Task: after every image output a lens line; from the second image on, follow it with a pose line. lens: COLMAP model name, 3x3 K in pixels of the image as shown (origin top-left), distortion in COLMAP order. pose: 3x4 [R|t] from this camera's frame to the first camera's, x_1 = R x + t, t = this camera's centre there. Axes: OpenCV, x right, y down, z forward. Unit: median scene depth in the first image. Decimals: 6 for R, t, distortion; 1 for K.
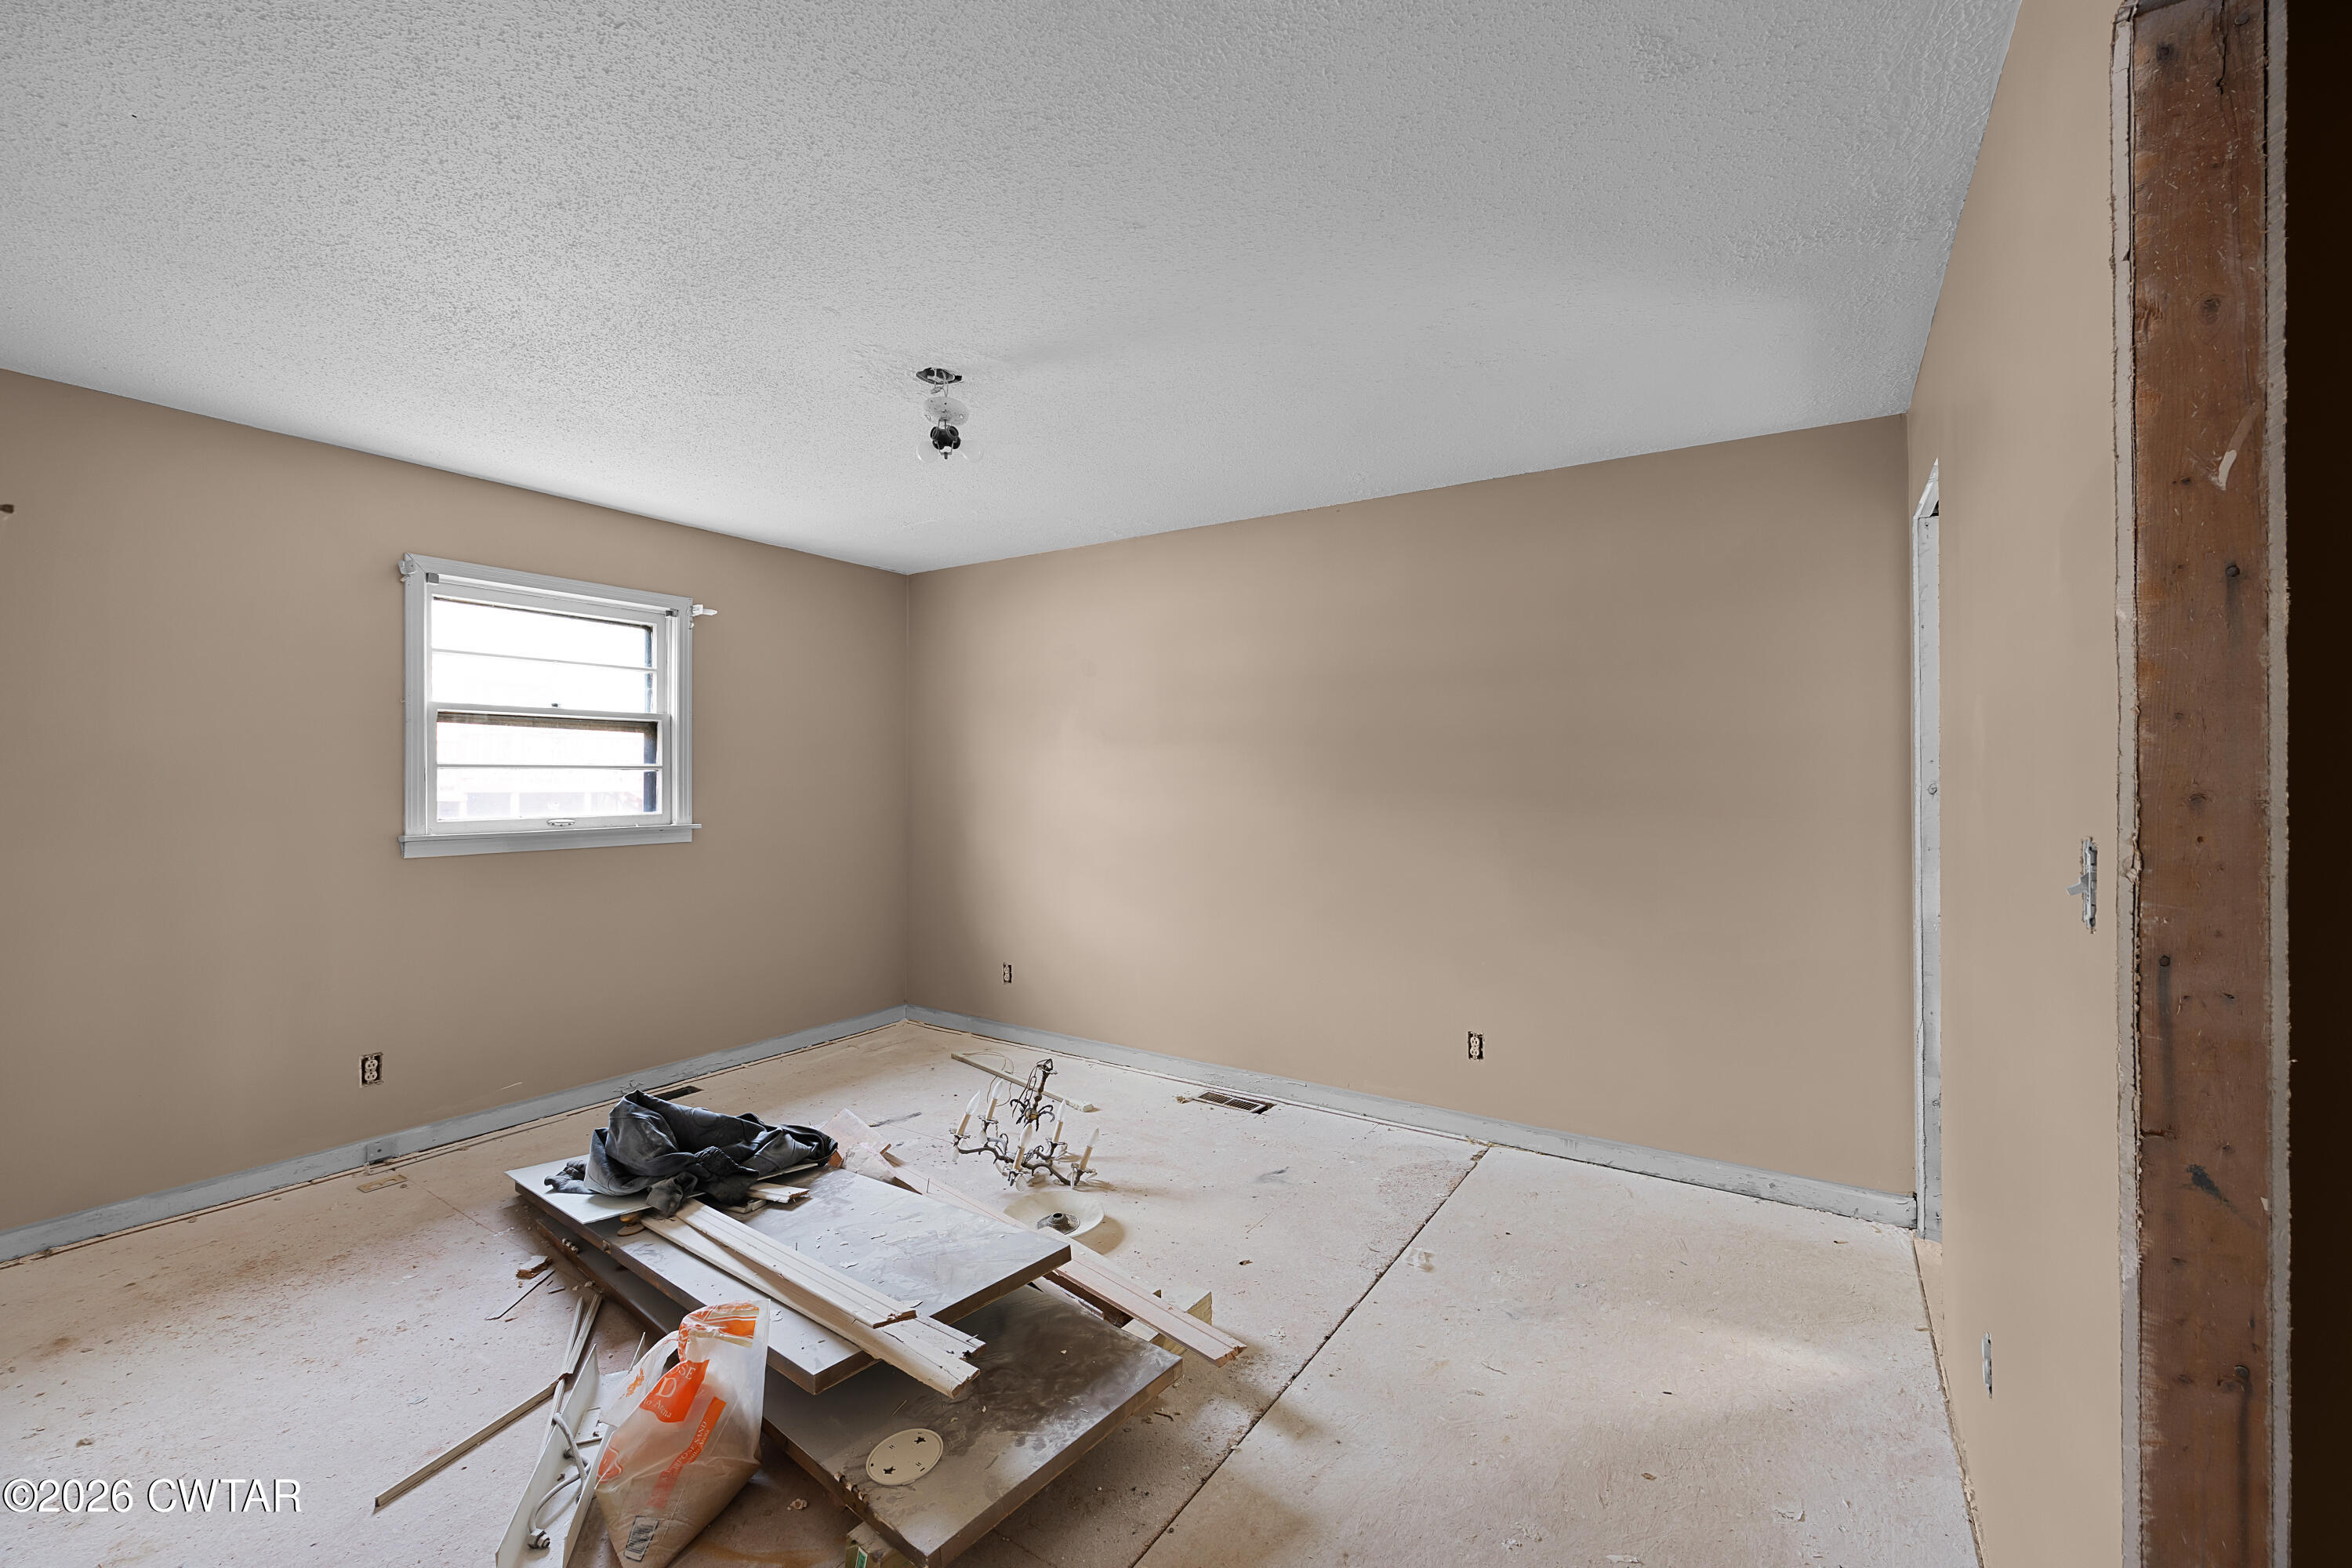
lens RADIAL K [[955.4, 0, 1176.0], [0, 955.4, 784.0], [0, 0, 1]] dist [0.000007, -0.000027]
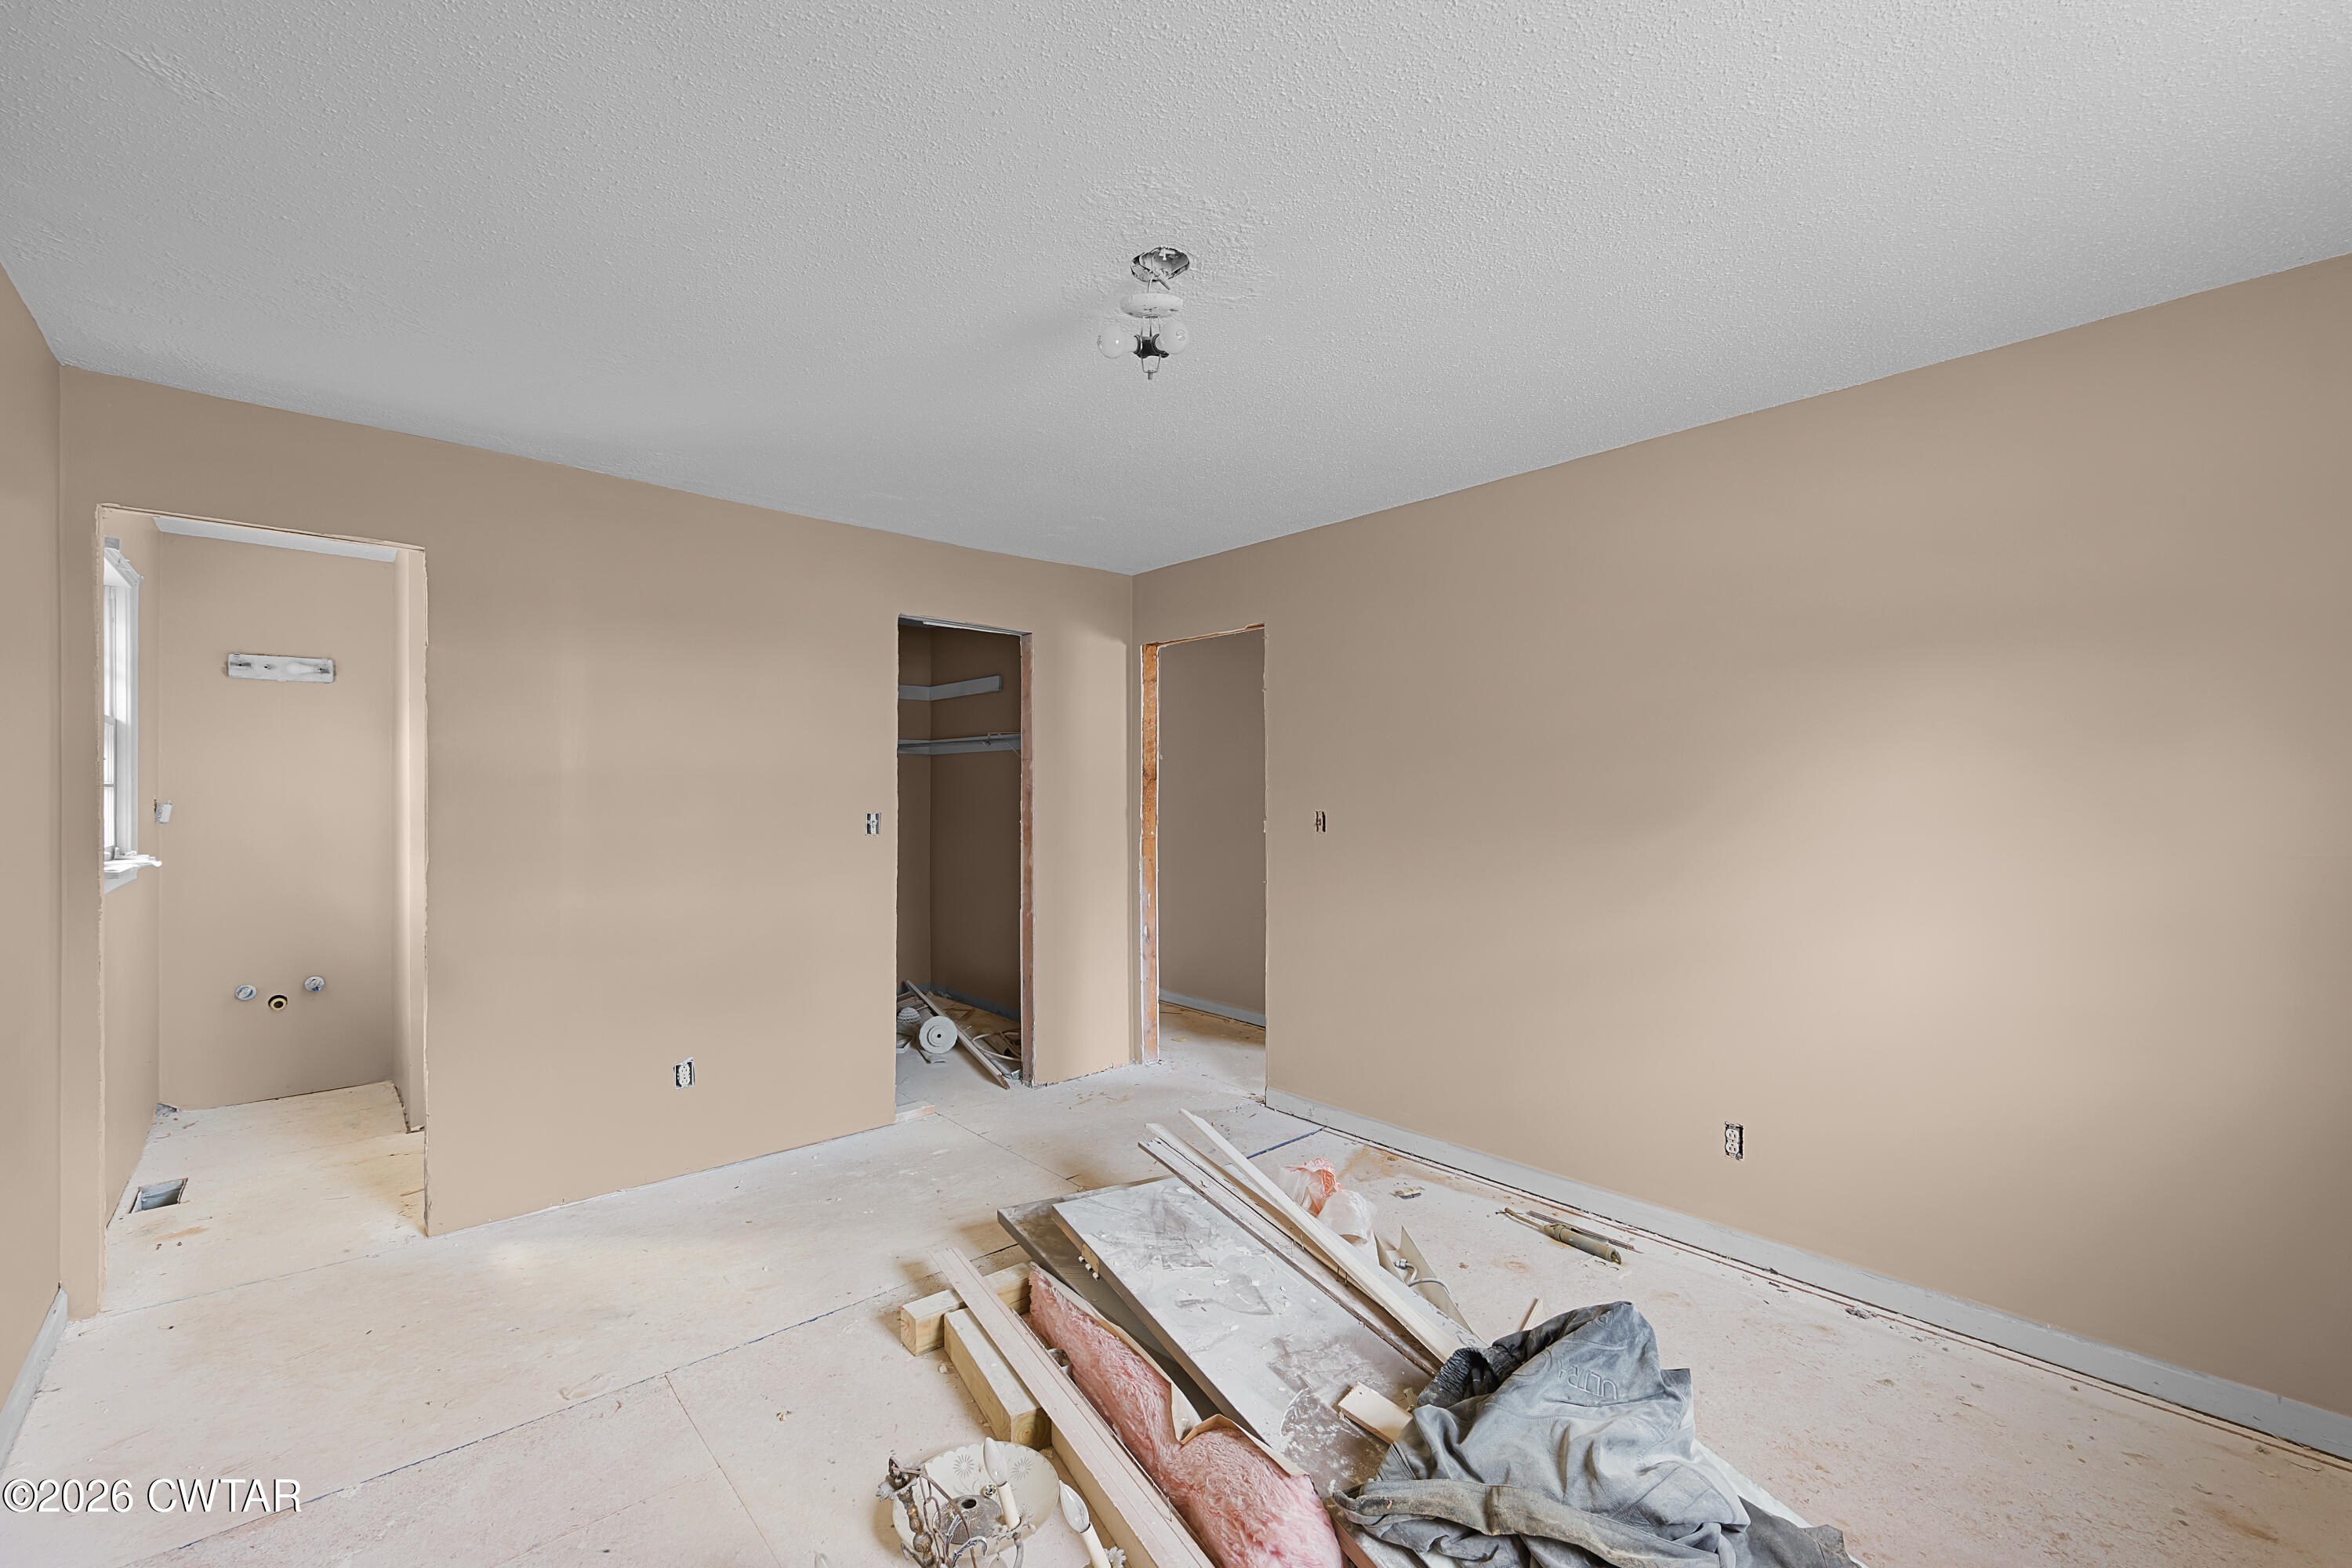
lens RADIAL K [[955.4, 0, 1176.0], [0, 955.4, 784.0], [0, 0, 1]] dist [0.000007, -0.000027]
pose [[-0.968942, 0.002281, 0.247277, -0.527684], [0.001267, 0.999990, -0.004258, -0.020151], [-0.247284, -0.003813, -0.968936, 2.028750]]
